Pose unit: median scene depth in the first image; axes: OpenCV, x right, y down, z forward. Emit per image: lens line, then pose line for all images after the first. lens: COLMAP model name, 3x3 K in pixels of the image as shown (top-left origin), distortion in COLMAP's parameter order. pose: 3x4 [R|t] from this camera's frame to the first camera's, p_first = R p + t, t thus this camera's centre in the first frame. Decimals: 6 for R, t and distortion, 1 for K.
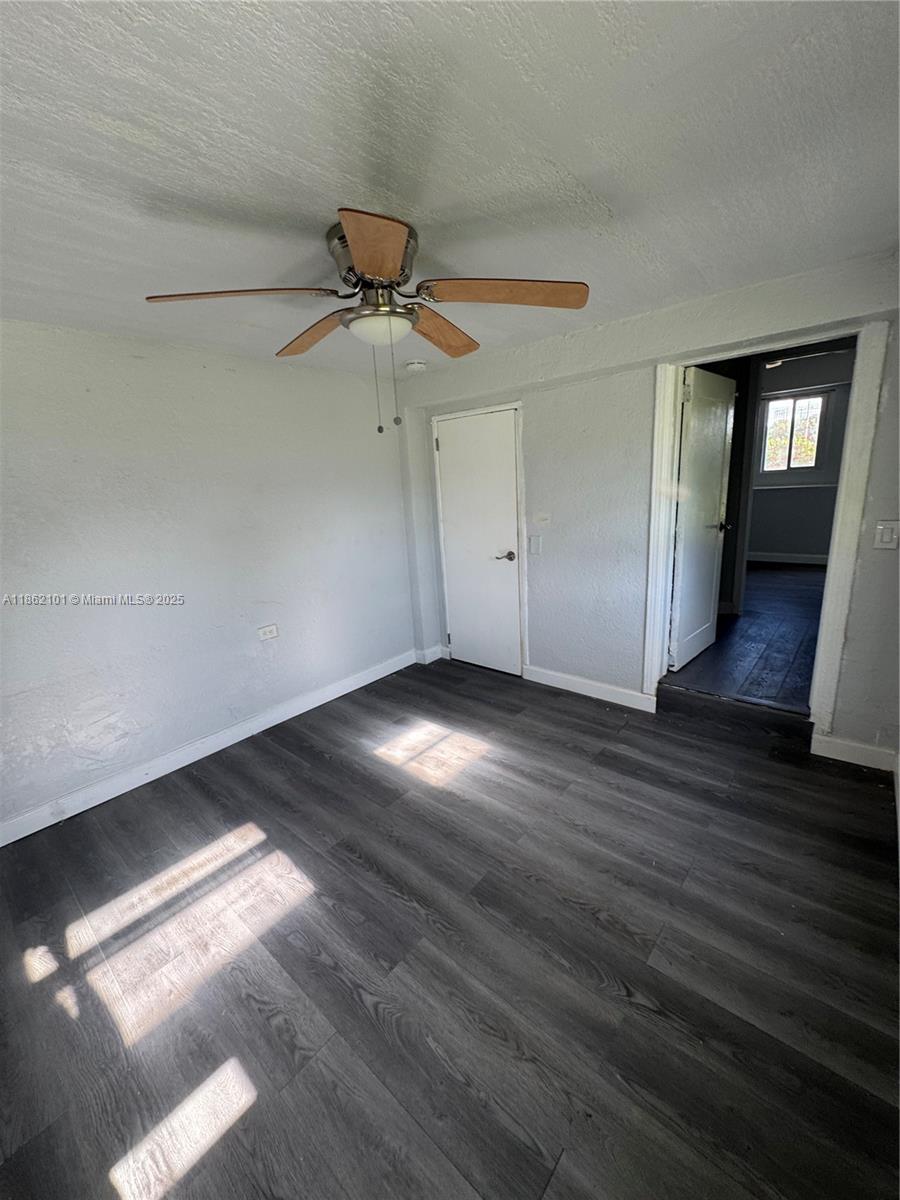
lens RADIAL K [[482.1, 0, 451.0], [0, 482.1, 599.4], [0, 0, 1]] dist [-0.002330, 0.000163]
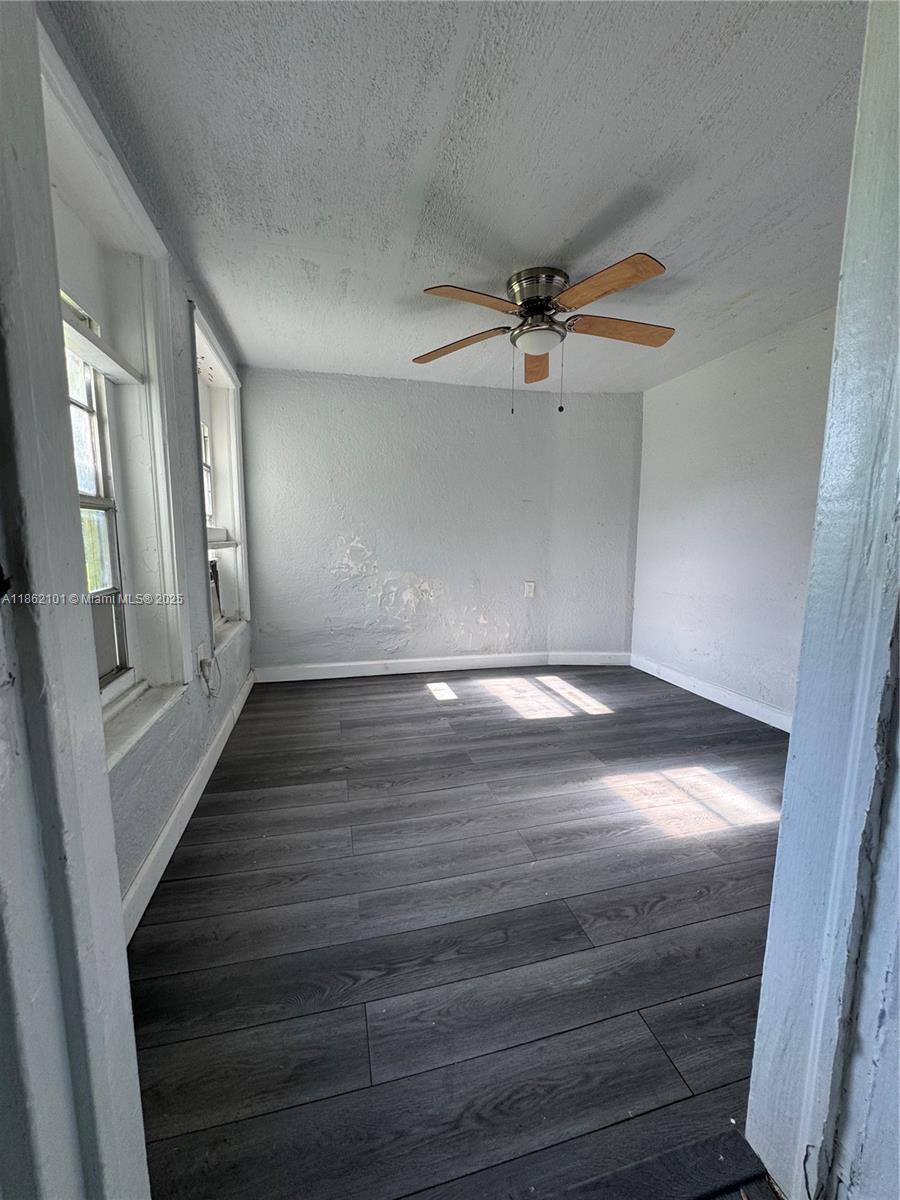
lens RADIAL K [[482.1, 0, 451.0], [0, 482.1, 599.4], [0, 0, 1]] dist [-0.002330, 0.000163]
pose [[-0.570992, 0.159740, -0.805264, 0.974914], [-0.168879, 0.937054, 0.305631, -0.187964], [0.803398, 0.310505, -0.508074, 1.357650]]
